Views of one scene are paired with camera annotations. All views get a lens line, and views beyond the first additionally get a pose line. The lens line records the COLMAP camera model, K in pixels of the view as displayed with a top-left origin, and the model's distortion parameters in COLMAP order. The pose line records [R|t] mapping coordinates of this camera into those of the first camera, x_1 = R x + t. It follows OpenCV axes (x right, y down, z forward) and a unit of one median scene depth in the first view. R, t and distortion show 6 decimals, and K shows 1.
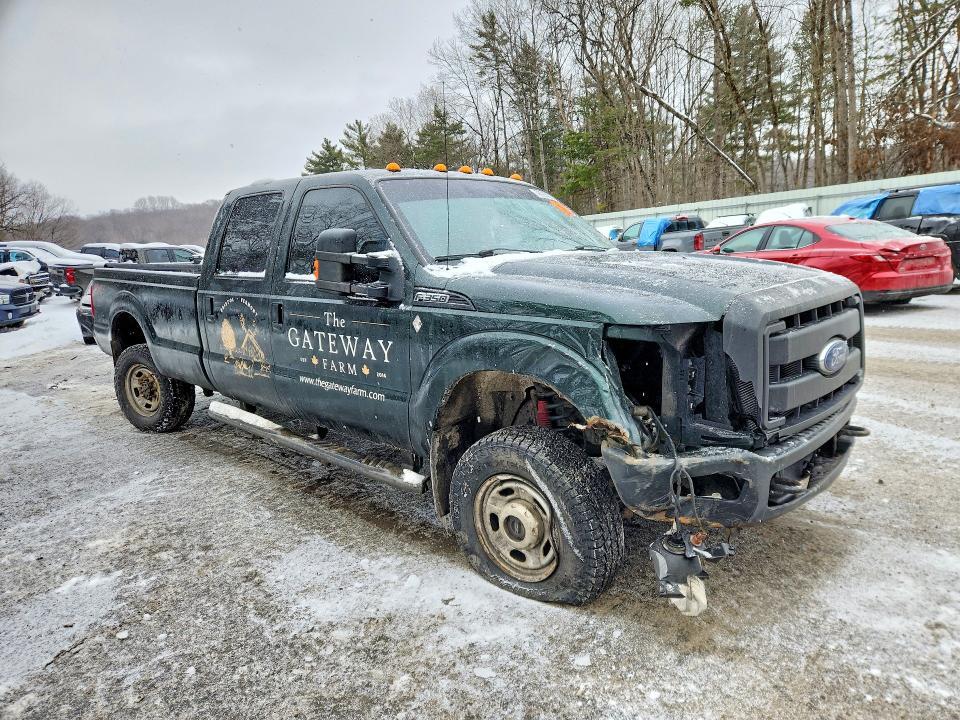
lens RADIAL K [[678.6, 0, 482.4], [0, 678.6, 359.5], [0, 0, 1]] dist [0.054443, -0.033098]
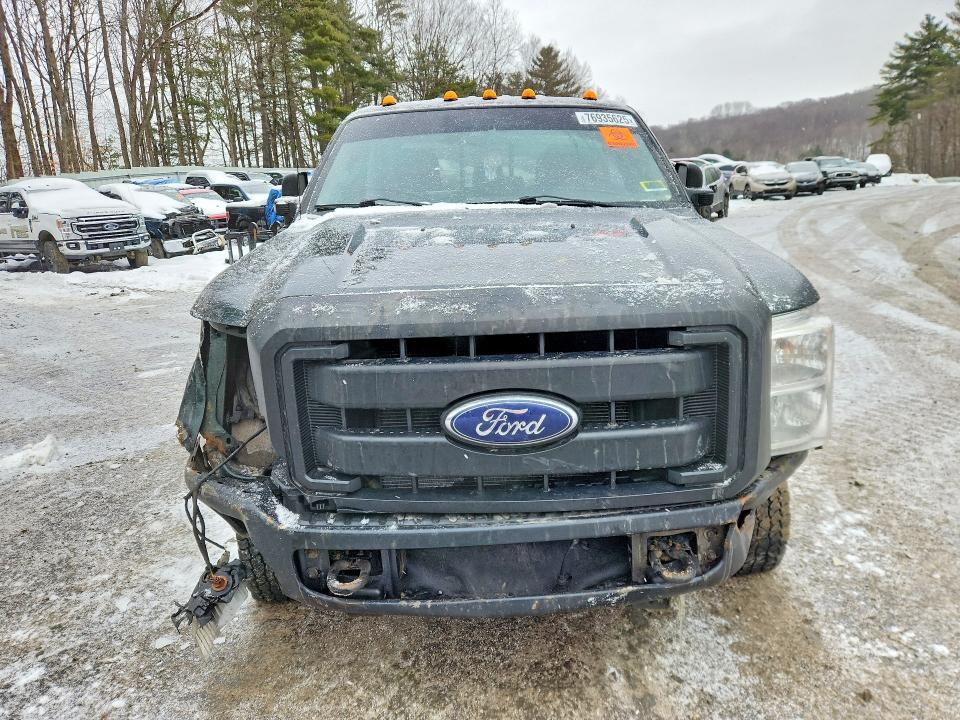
lens RADIAL K [[678.6, 0, 482.4], [0, 678.6, 361.3], [0, 0, 1]] dist [0.054443, -0.033098]
pose [[0.665657, 0.222287, -0.712383, 0.090391], [-0.124510, 0.974308, 0.187673, -0.016370], [0.735798, -0.036227, 0.676231, 0.058278]]
